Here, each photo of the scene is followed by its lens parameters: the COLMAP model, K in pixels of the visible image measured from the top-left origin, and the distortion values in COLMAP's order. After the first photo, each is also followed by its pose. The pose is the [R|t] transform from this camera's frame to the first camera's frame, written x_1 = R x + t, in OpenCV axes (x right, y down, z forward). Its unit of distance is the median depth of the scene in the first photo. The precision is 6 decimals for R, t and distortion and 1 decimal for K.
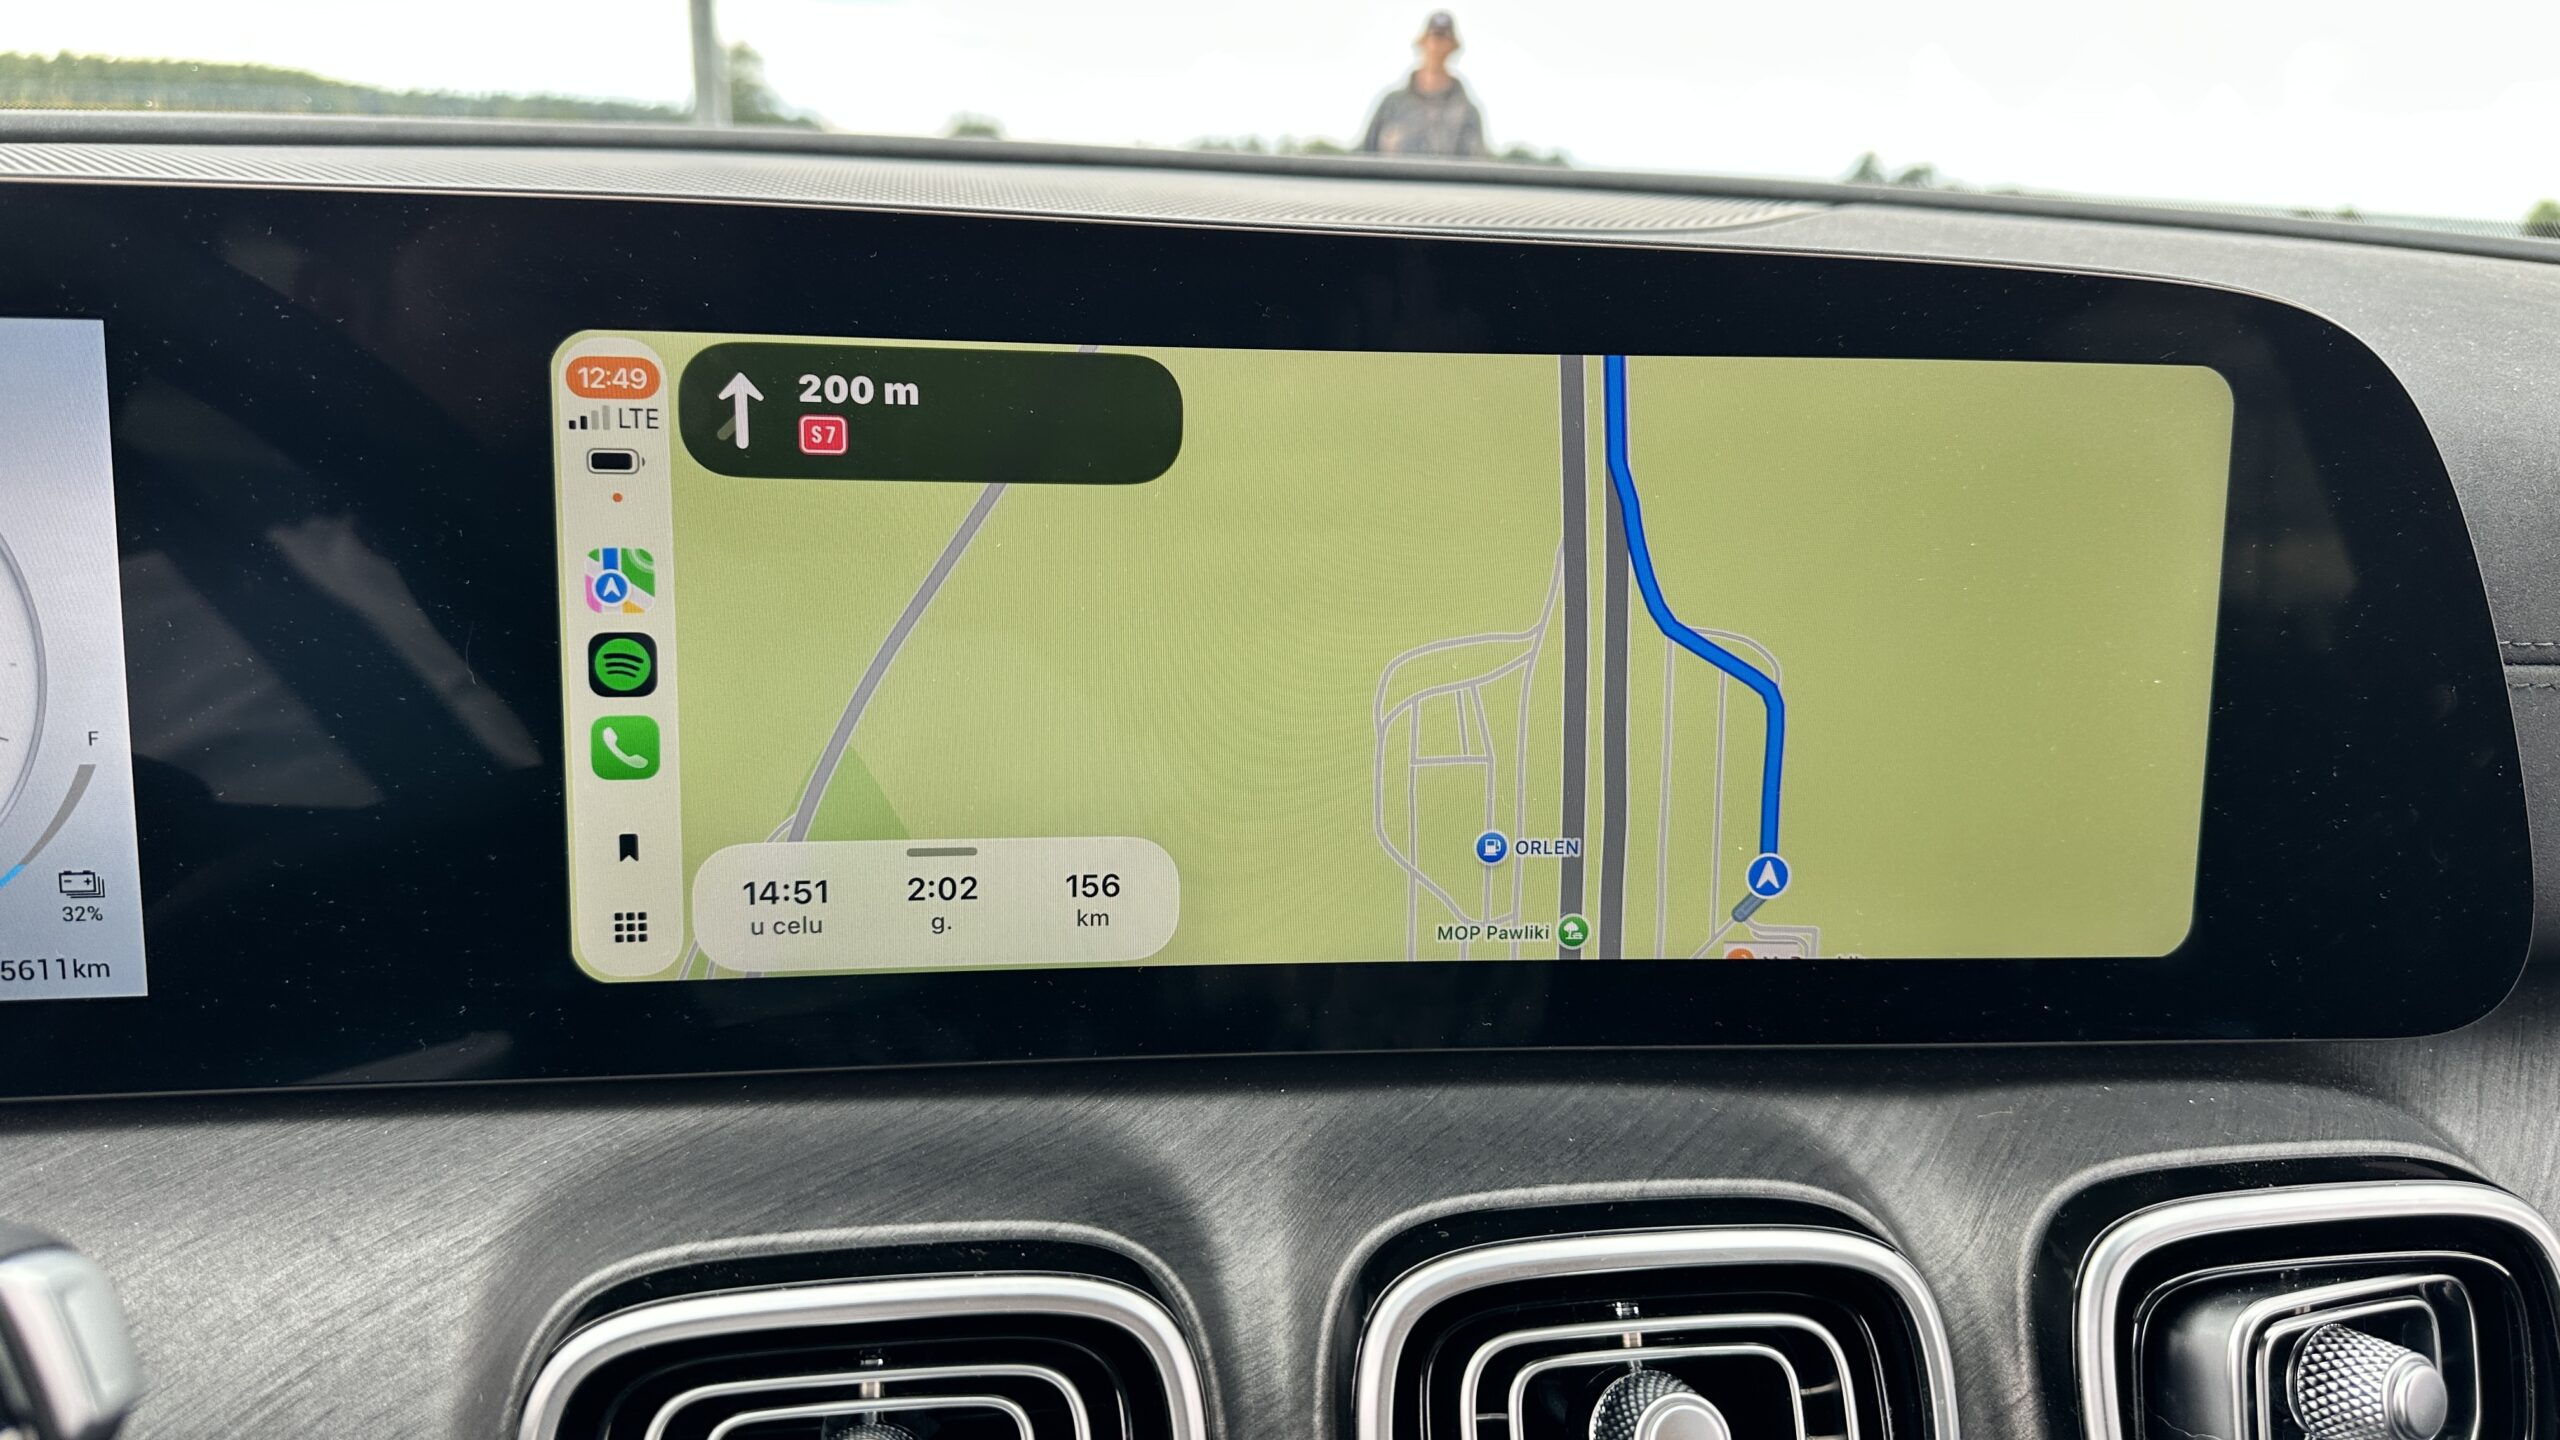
lens RADIAL K [[1872.8, 0, 1265.1], [0, 1872.8, 730.2], [0, 0, 1]] dist [0.037232, -0.077721]
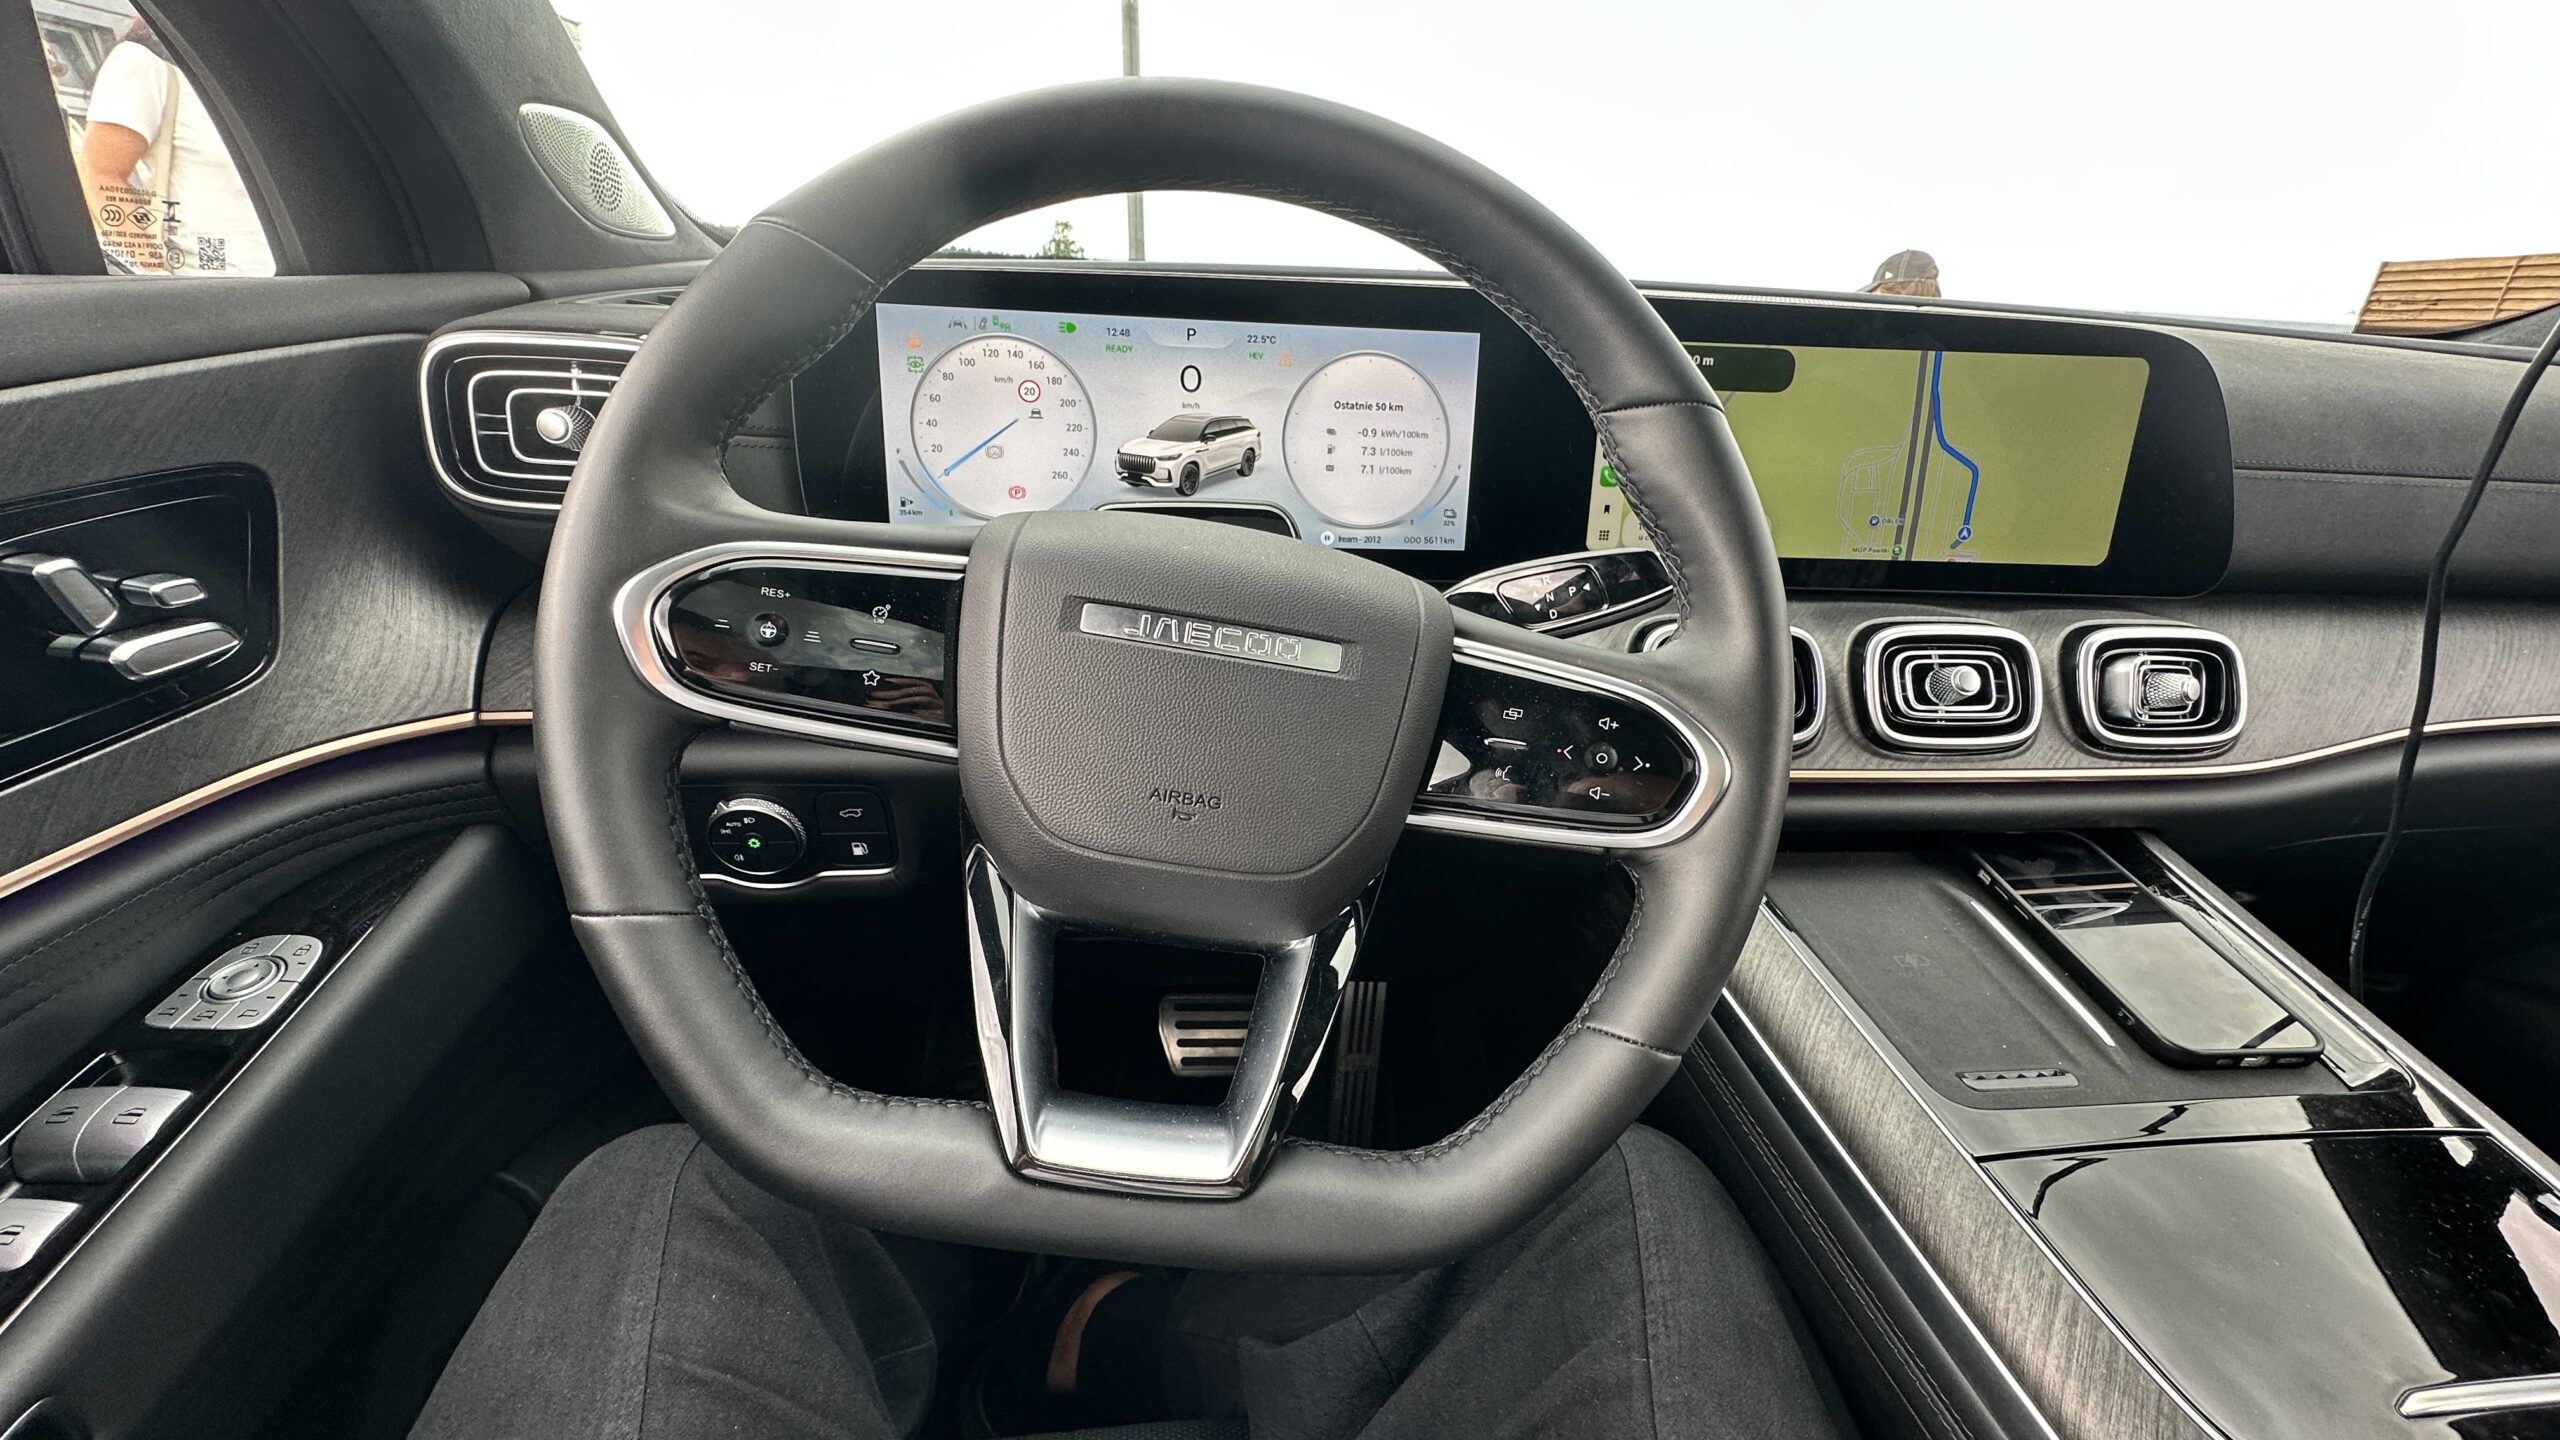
lens RADIAL K [[1023.9, 0, 1277.1], [0, 1023.9, 711.5], [0, 0, 1]] dist [-0.002630, 0.001560]
pose [[0.996566, 0.035819, -0.074650, -0.751941], [-0.027588, 0.993712, 0.108519, 0.229479], [0.078067, -0.106087, 0.991288, -0.802743]]
